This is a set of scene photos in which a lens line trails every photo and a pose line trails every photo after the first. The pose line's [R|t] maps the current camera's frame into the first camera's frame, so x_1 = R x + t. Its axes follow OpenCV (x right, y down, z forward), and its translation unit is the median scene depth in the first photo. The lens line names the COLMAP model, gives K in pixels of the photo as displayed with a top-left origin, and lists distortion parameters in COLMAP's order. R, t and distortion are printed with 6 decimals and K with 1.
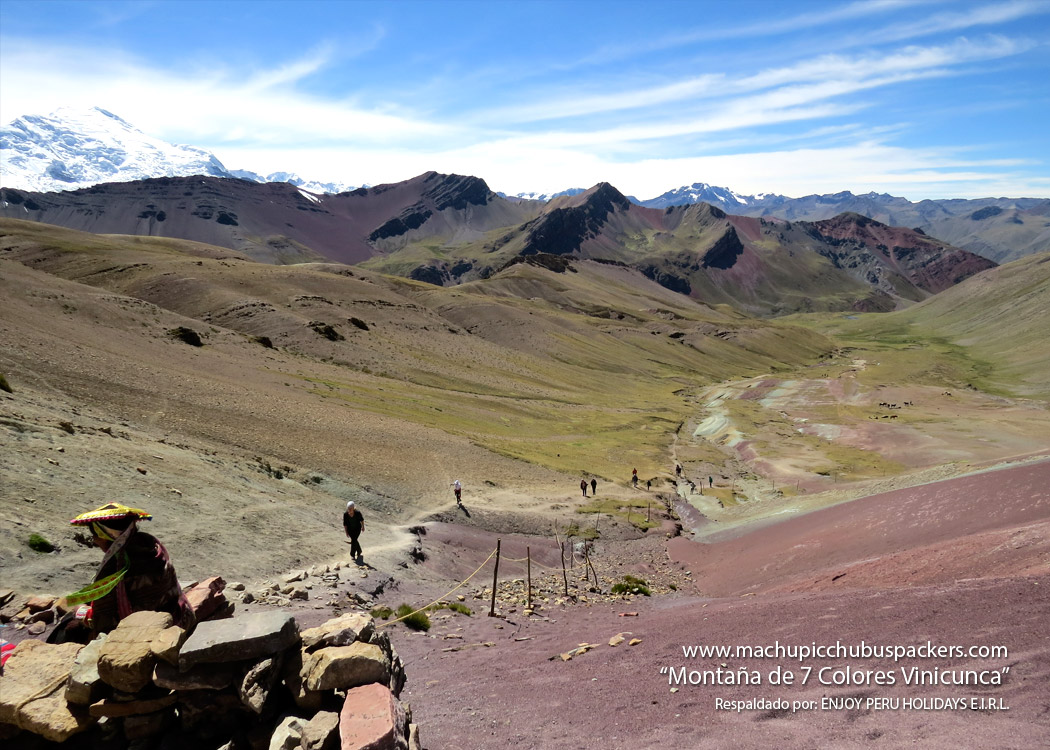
lens RADIAL K [[757.1, 0, 533.0], [0, 757.1, 397.0], [0, 0, 1]] dist [-0.026480, 0.004282]
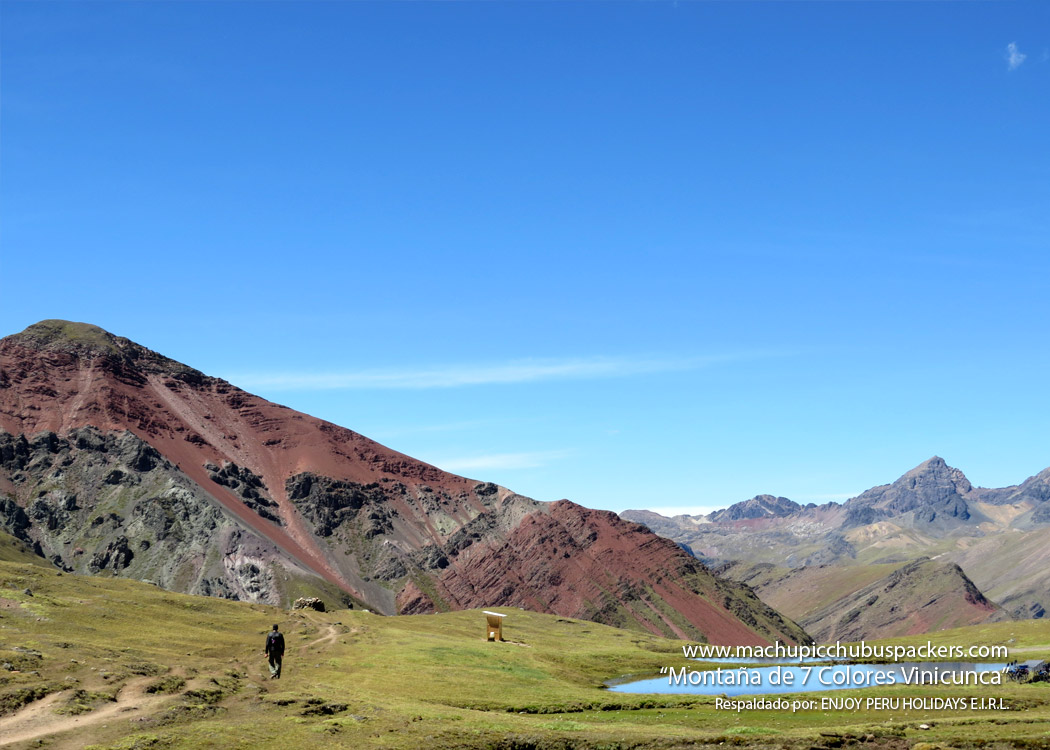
lens RADIAL K [[2080.4, 0, 525.0], [0, 2080.4, 375.0], [0, 0, 1]] dist [-0.156053, 0.123058]
pose [[0.810988, 0.054052, 0.582561, 0.222145], [0.147985, 0.944394, -0.293635, -0.058509], [-0.566038, 0.324344, 0.757893, 0.575571]]
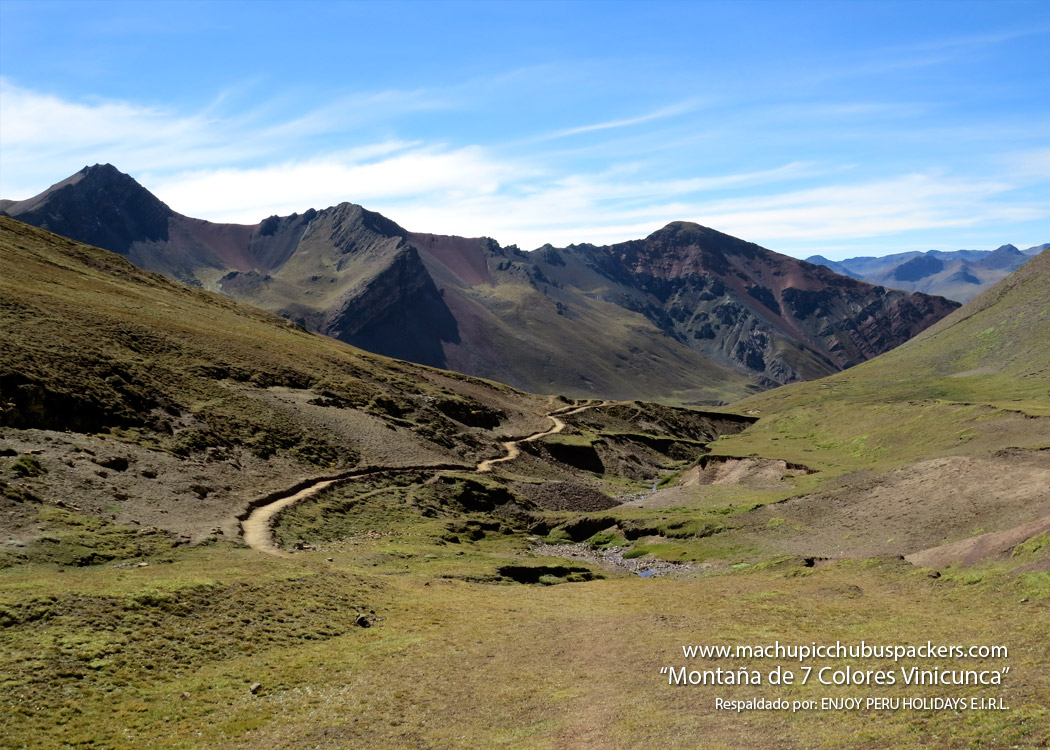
lens RADIAL K [[1385.3, 0, 525.4], [0, 1385.3, 456.3], [0, 0, 1]] dist [-0.112867, 0.022807]
pose [[0.963348, -0.068253, 0.259426, 0.120501], [0.104510, 0.986170, -0.128632, -0.014261], [-0.247059, 0.151030, 0.957158, 0.288671]]
